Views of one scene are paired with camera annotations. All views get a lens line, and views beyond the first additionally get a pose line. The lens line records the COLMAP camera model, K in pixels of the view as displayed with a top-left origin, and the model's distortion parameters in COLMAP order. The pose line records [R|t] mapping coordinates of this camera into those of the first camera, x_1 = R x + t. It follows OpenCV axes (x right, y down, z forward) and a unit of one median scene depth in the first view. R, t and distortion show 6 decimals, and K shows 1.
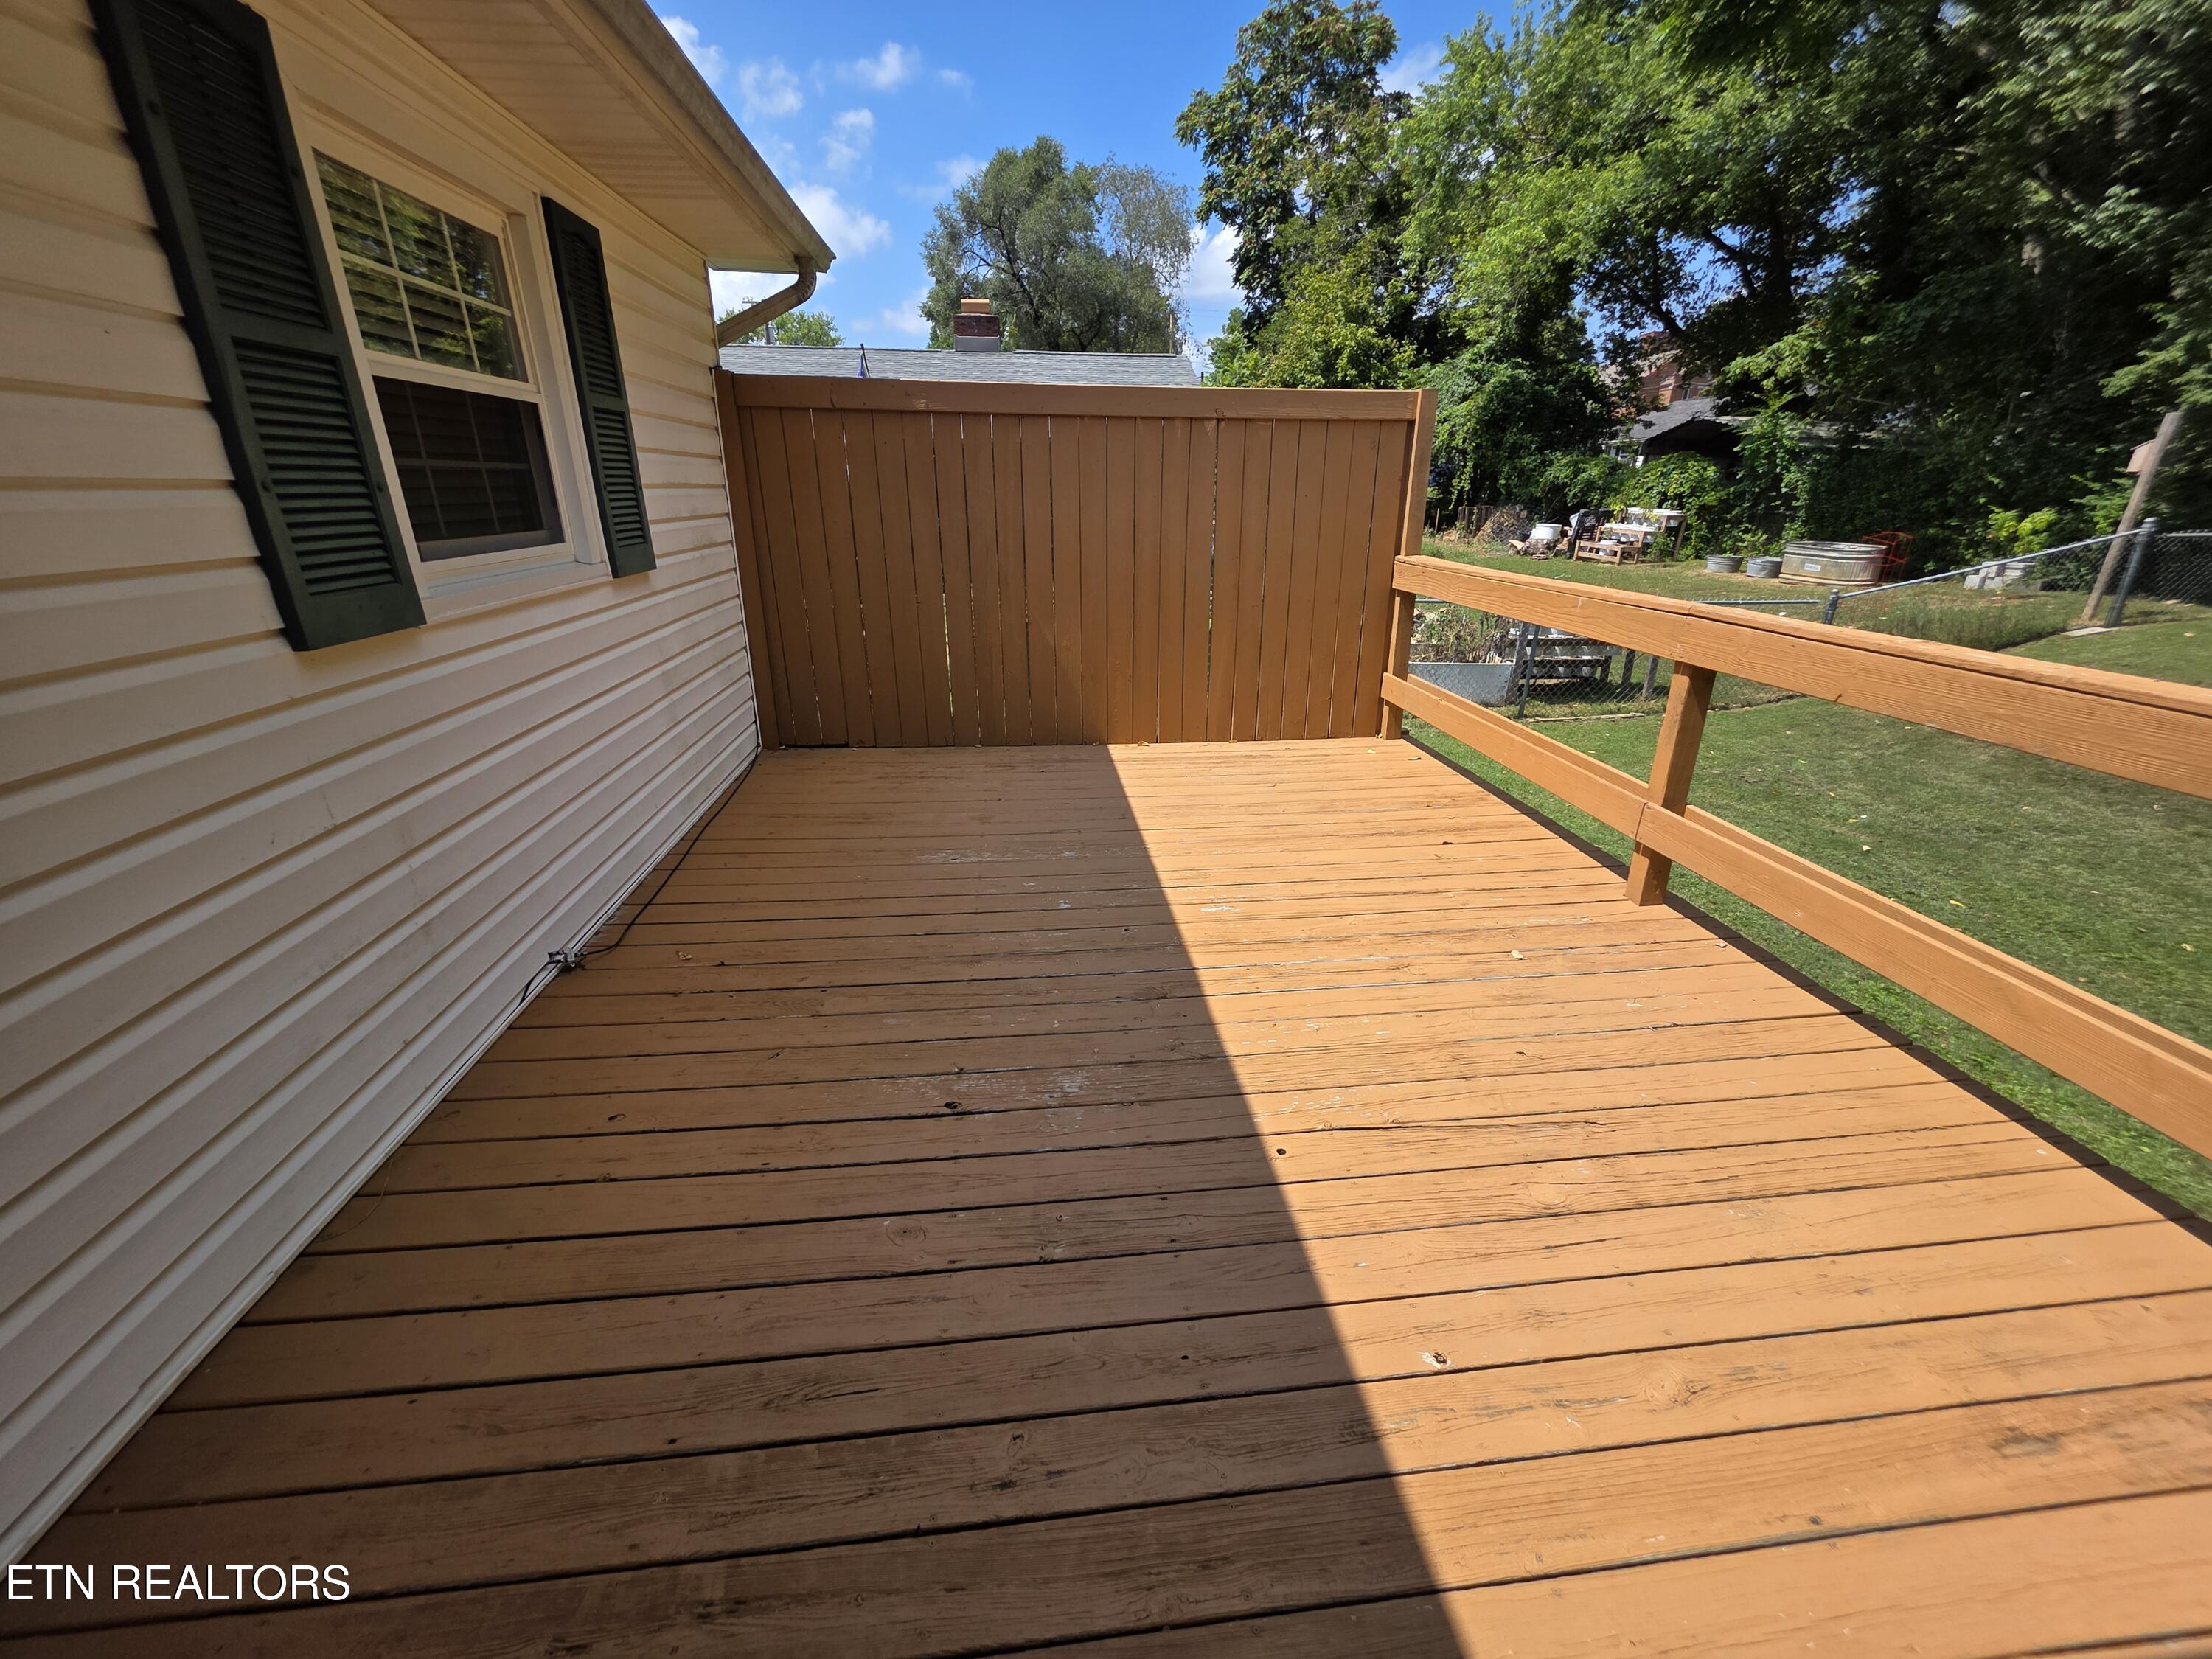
lens RADIAL K [[882.1, 0, 1111.2], [0, 882.1, 820.1], [0, 0, 1]] dist [-0.001480, 0.000998]
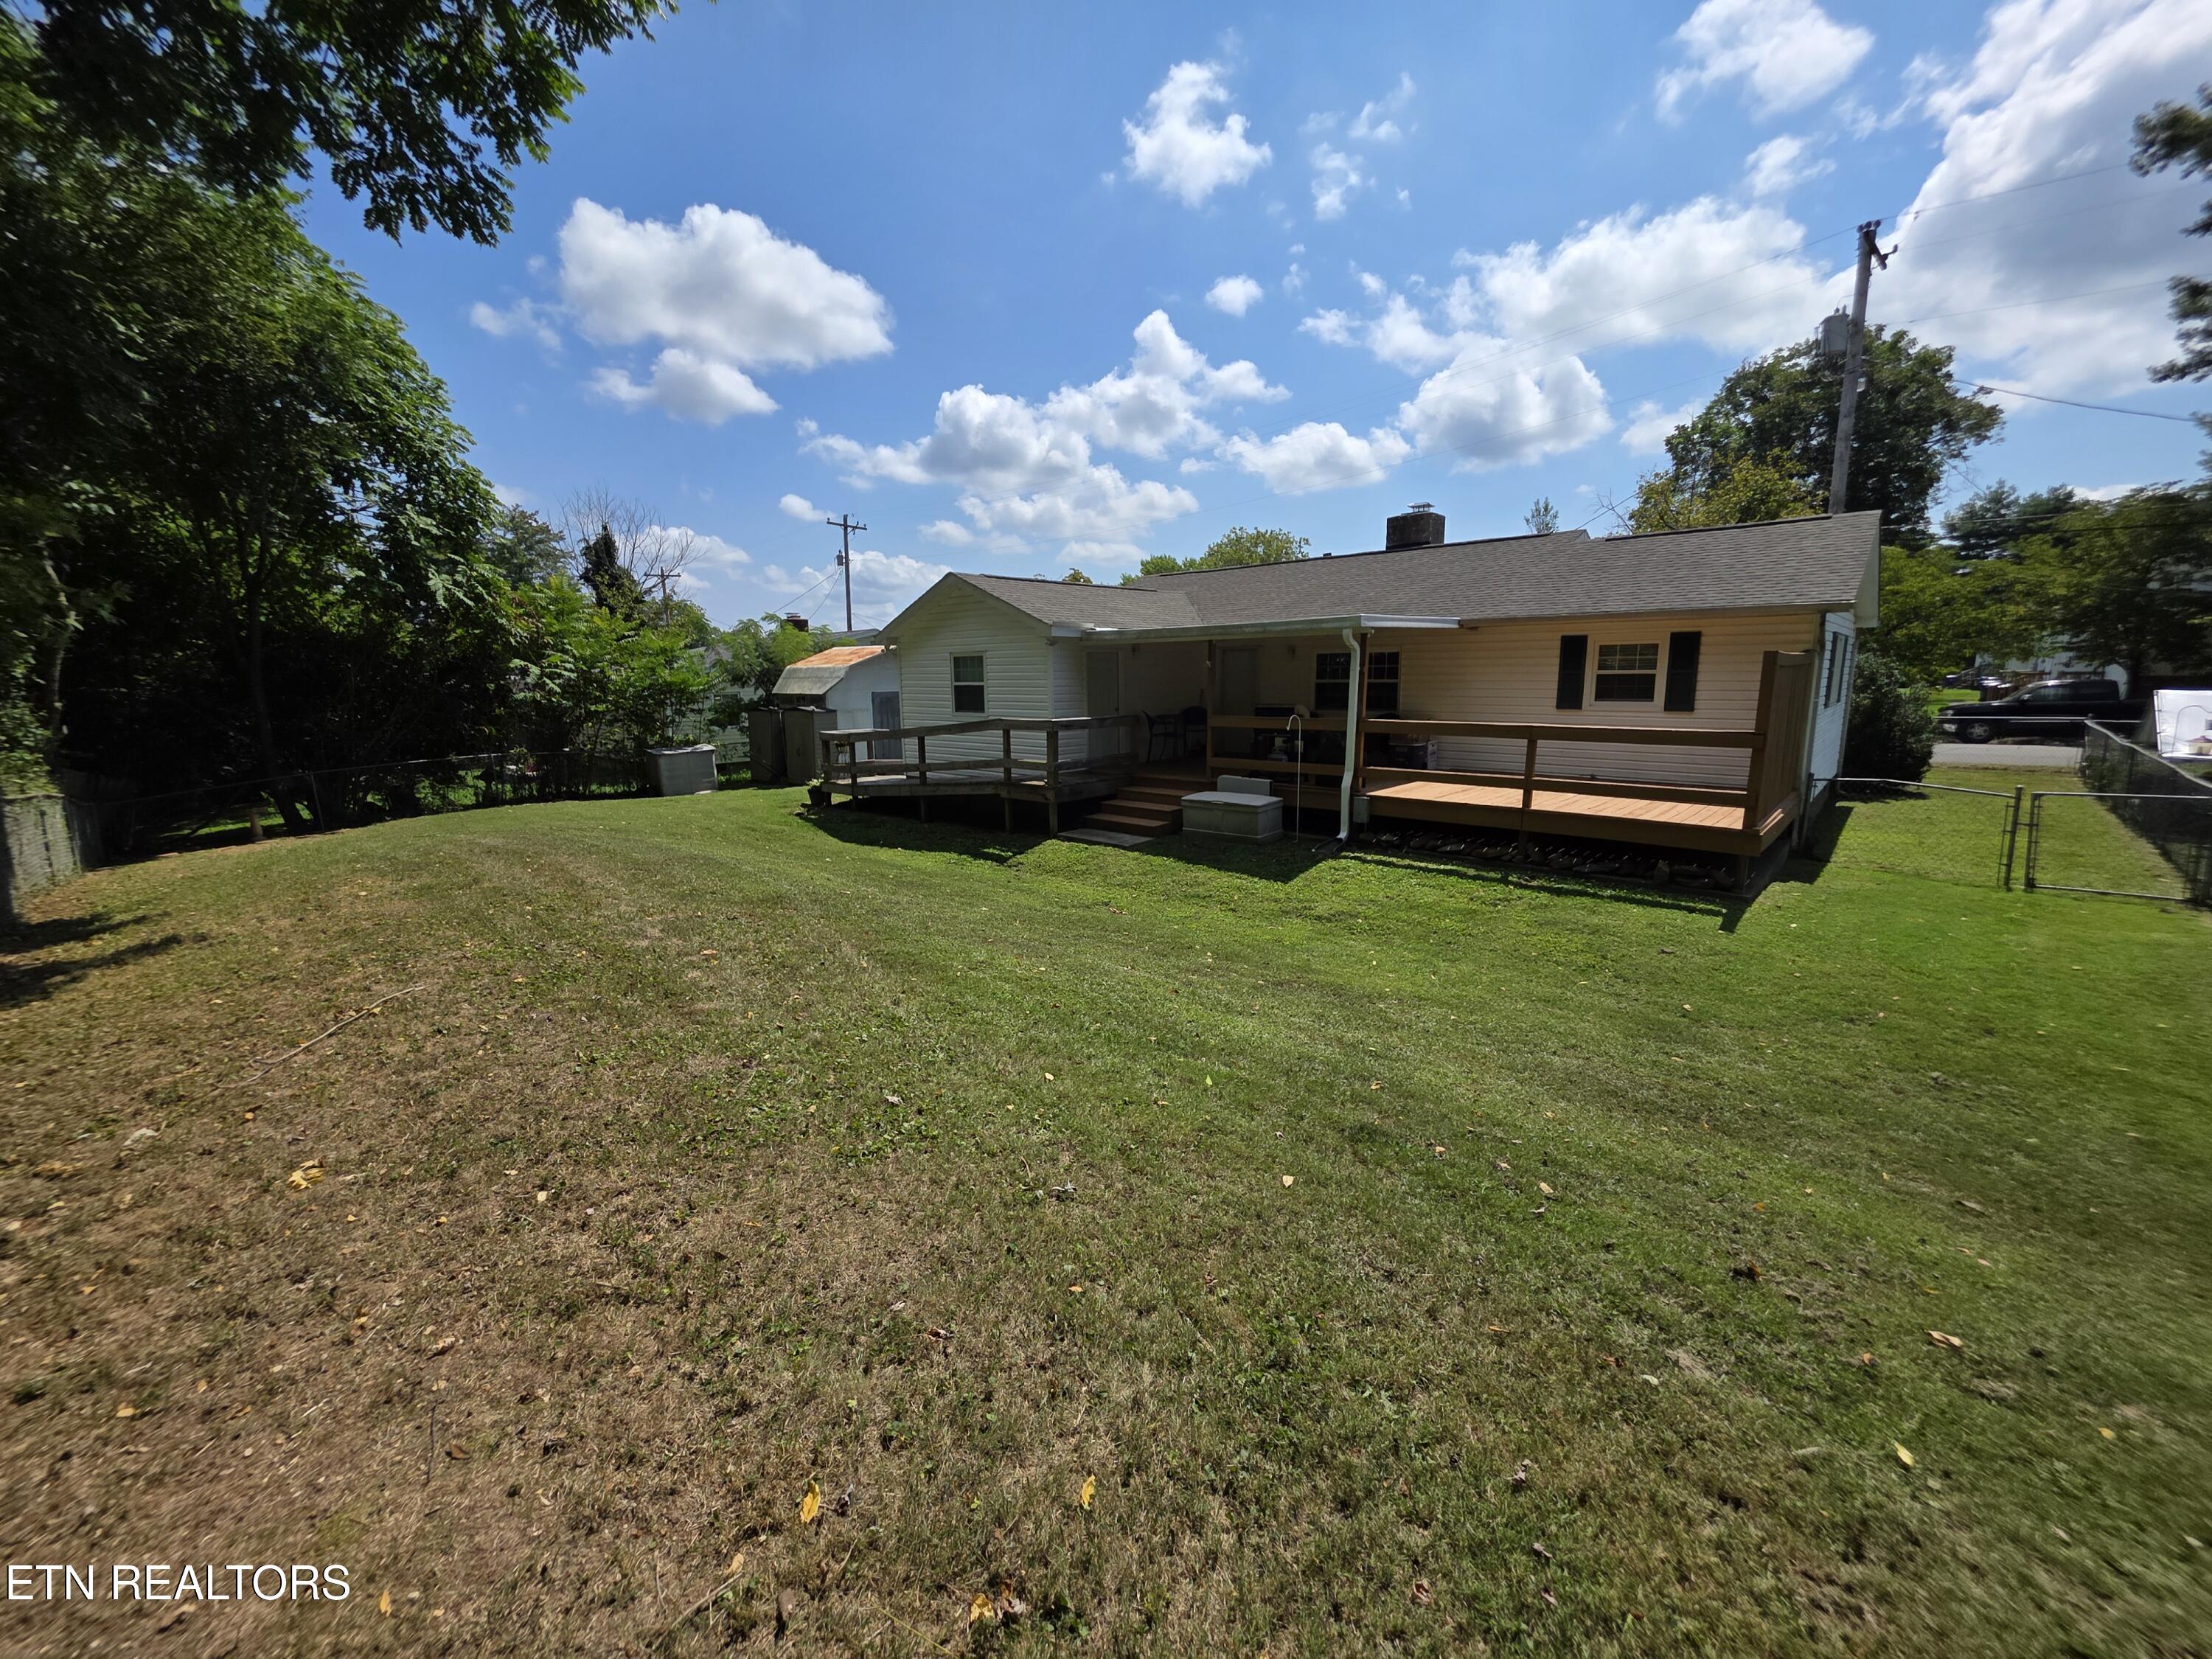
lens RADIAL K [[882.1, 0, 1111.2], [0, 882.1, 820.1], [0, 0, 1]] dist [-0.001480, 0.000998]
pose [[-0.753130, 0.105523, -0.649354, 1.443128], [-0.232667, 0.880536, 0.412943, -0.321797], [0.615355, 0.462083, -0.638606, 0.788828]]
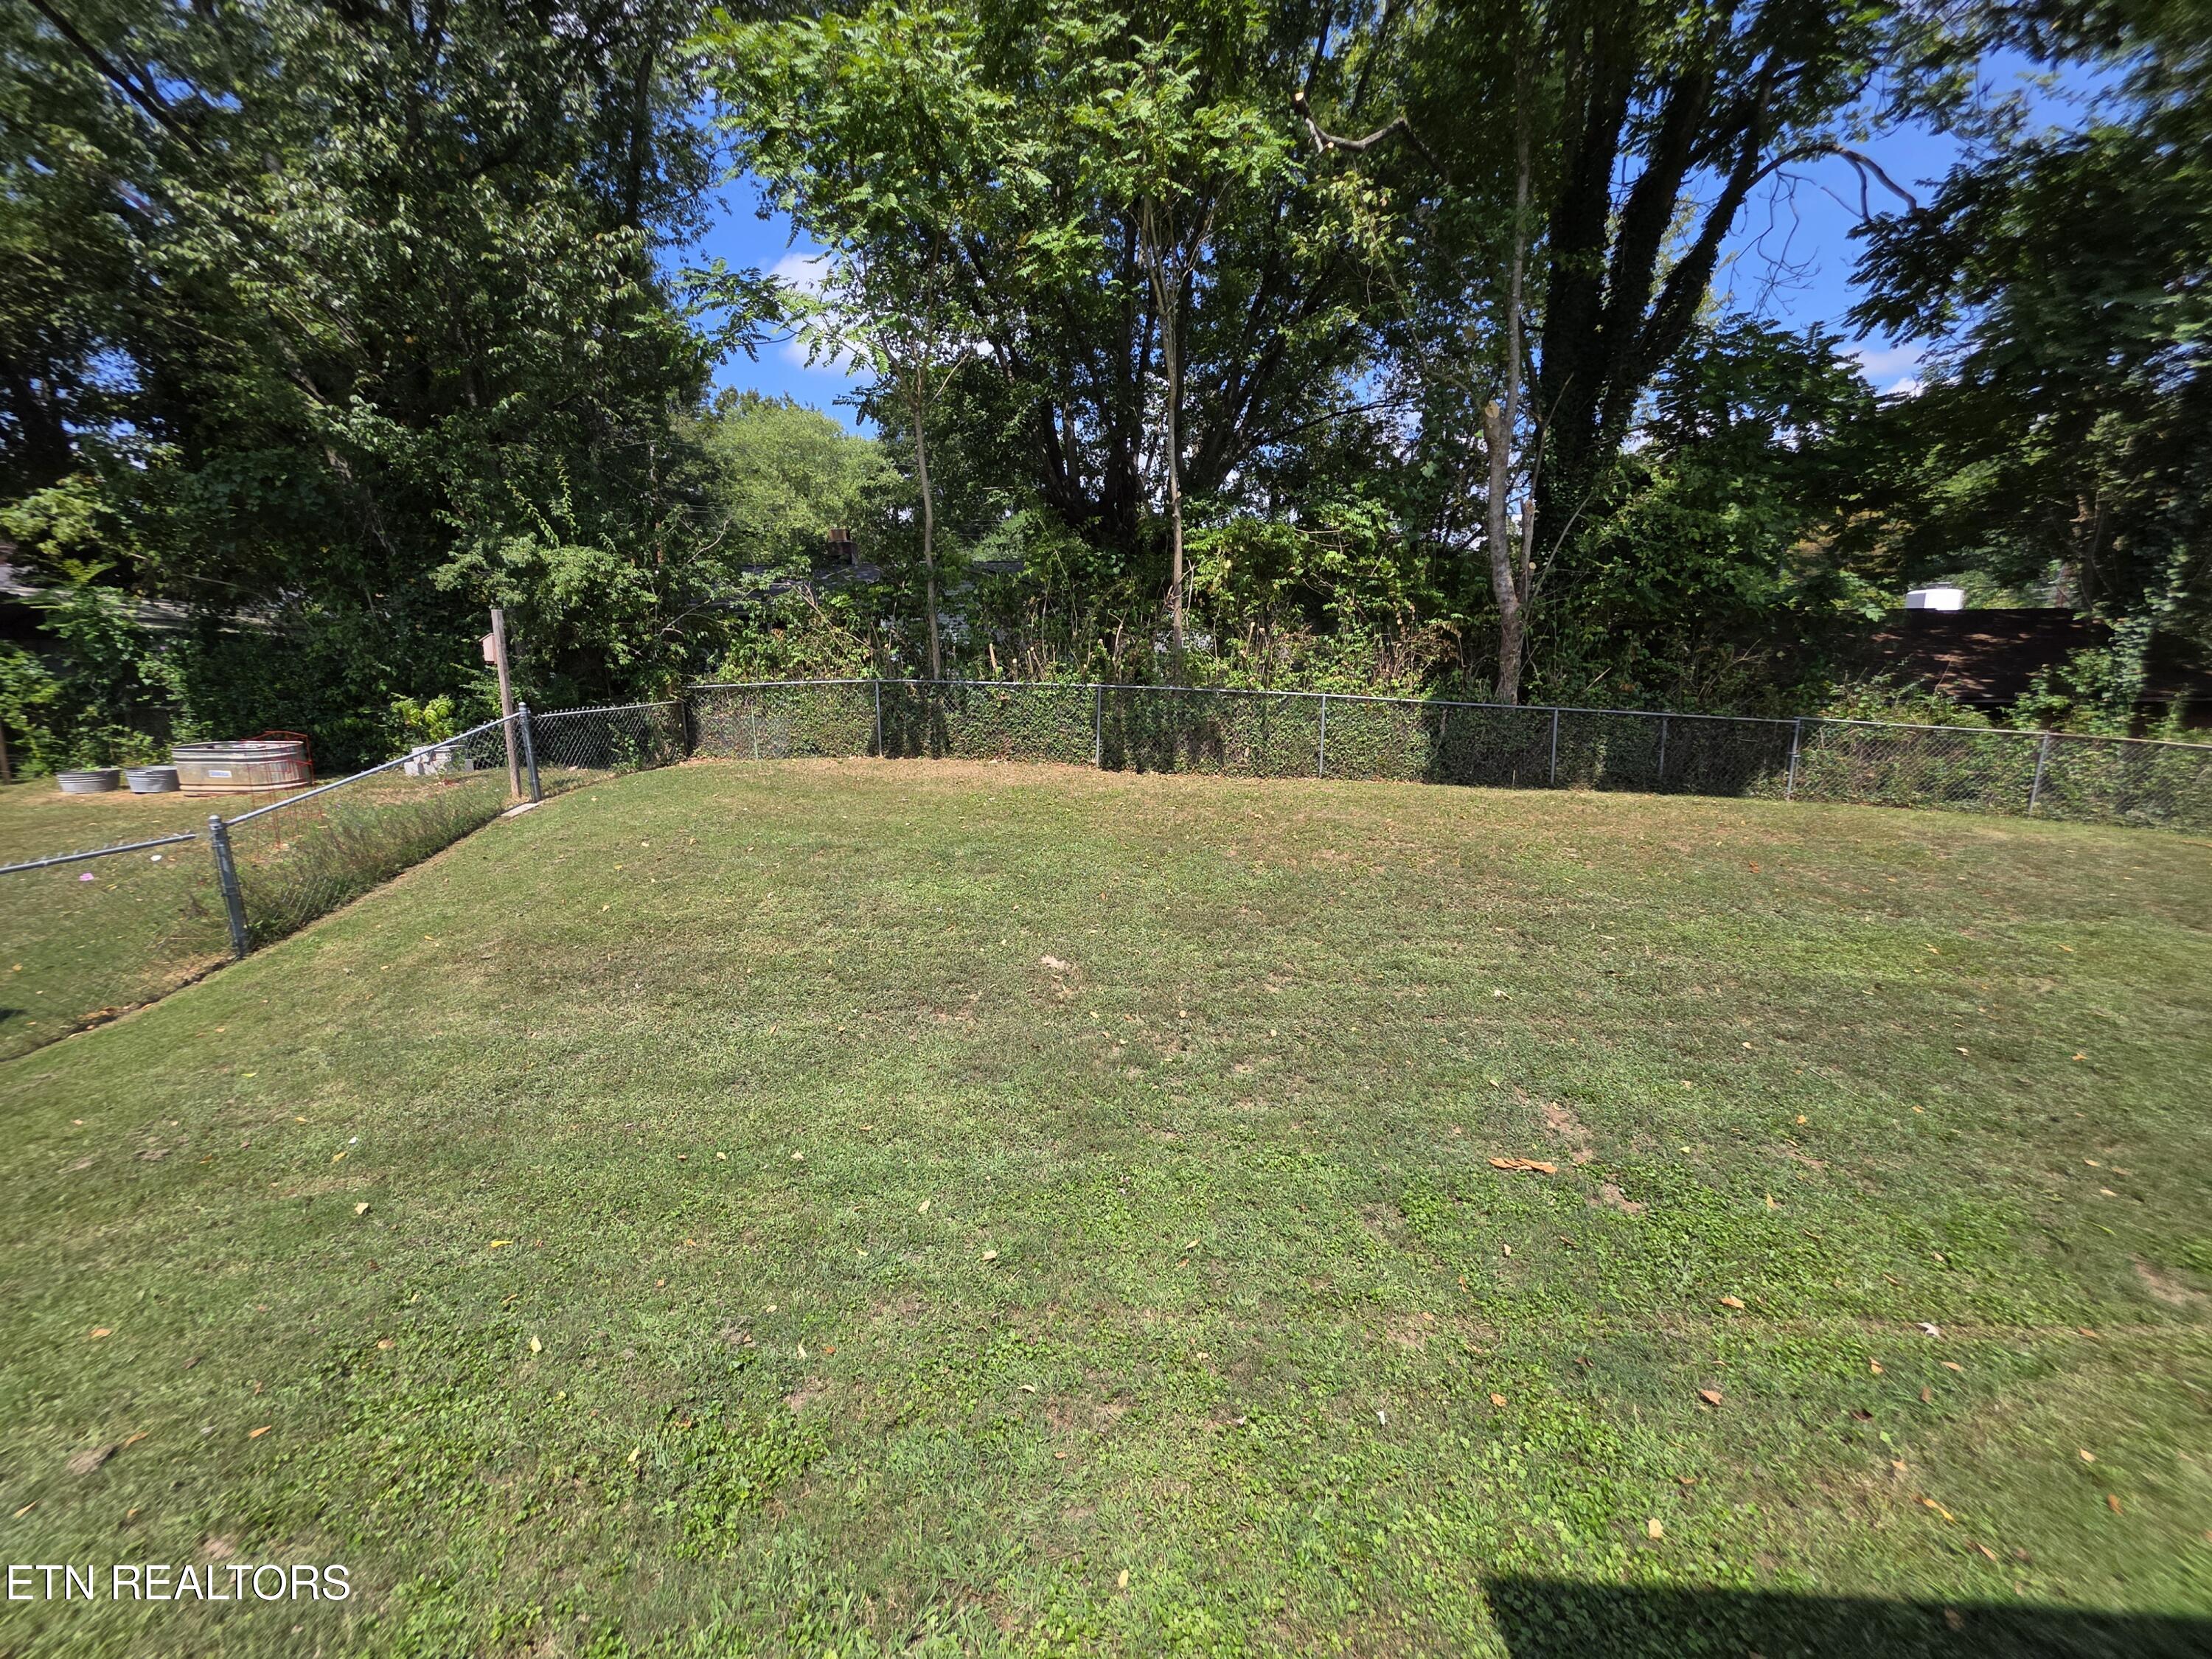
lens RADIAL K [[882.1, 0, 1111.2], [0, 882.1, 820.1], [0, 0, 1]] dist [-0.001480, 0.000998]
pose [[0.168277, -0.181718, 0.968845, 0.238200], [0.362507, 0.925395, 0.110605, -0.069835], [-0.916663, 0.332601, 0.221597, 0.158217]]
